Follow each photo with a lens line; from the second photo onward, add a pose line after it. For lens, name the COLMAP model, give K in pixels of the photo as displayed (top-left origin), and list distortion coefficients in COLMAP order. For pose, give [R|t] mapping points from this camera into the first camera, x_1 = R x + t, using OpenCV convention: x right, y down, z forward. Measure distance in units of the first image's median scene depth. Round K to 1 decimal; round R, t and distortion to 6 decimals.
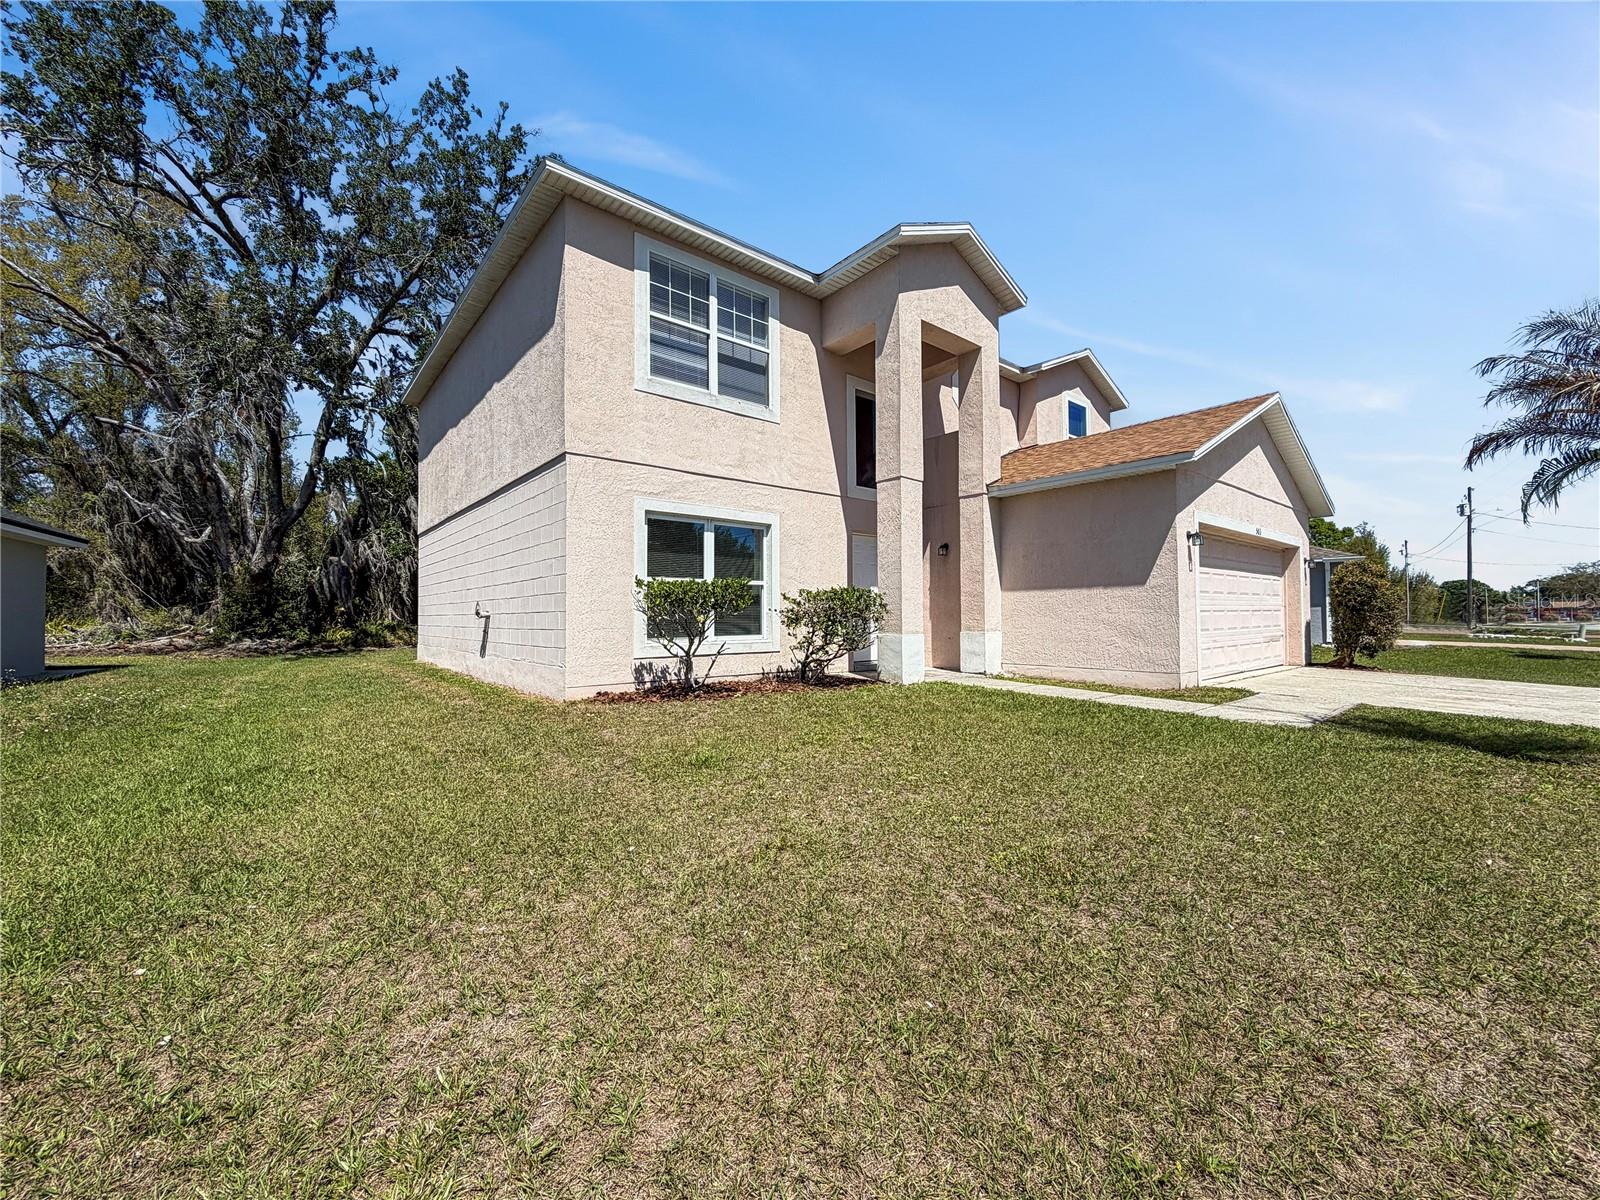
lens RADIAL K [[640.1, 0, 802.0], [0, 640.1, 588.4], [0, 0, 1]] dist [-0.000725, -0.000070]
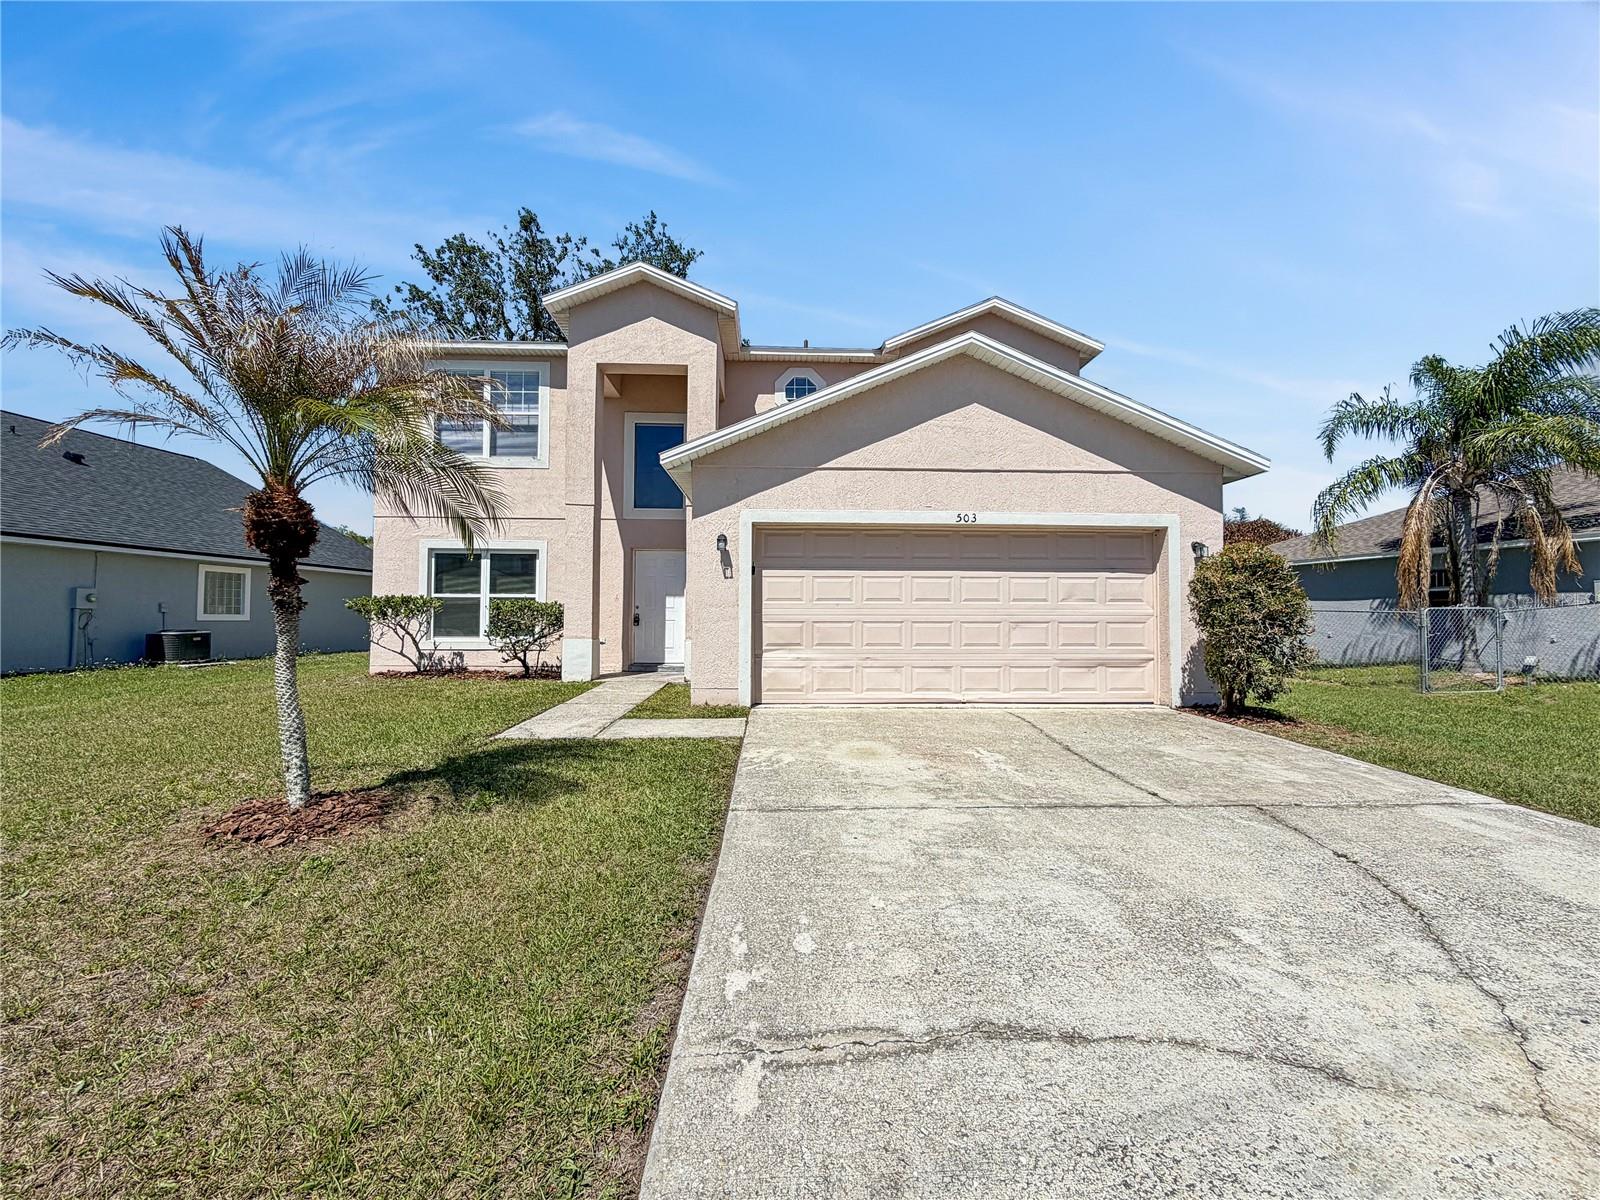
lens RADIAL K [[640.1, 0, 802.0], [0, 640.1, 588.4], [0, 0, 1]] dist [-0.000725, -0.000070]
pose [[0.794564, -0.019519, -0.606866, 1.134773], [0.015314, 0.999809, -0.012108, 0.000459], [0.606987, 0.000328, 0.794712, 0.310360]]
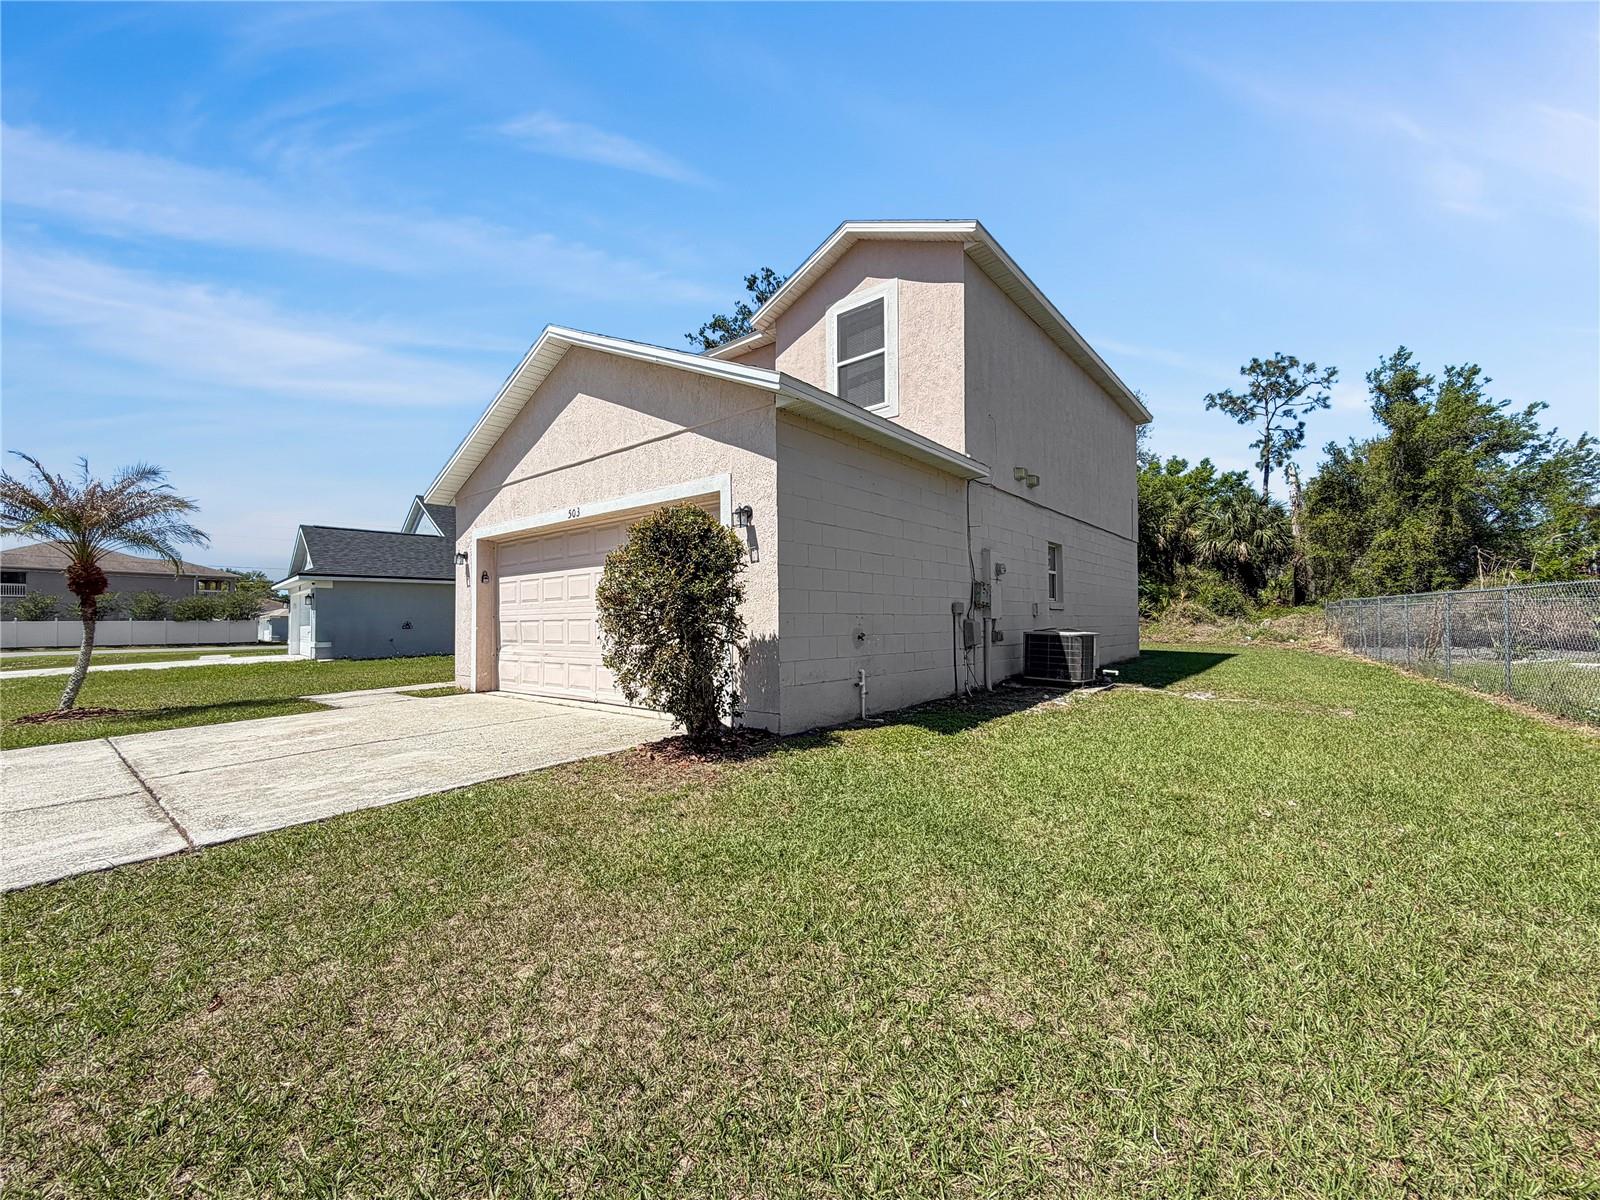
lens RADIAL K [[640.1, 0, 802.0], [0, 640.1, 588.4], [0, 0, 1]] dist [-0.000725, -0.000070]
pose [[0.188469, -0.041394, -0.981206, 1.661075], [0.052740, 0.998096, -0.031976, 0.039586], [0.980662, -0.045722, 0.190293, 1.246530]]
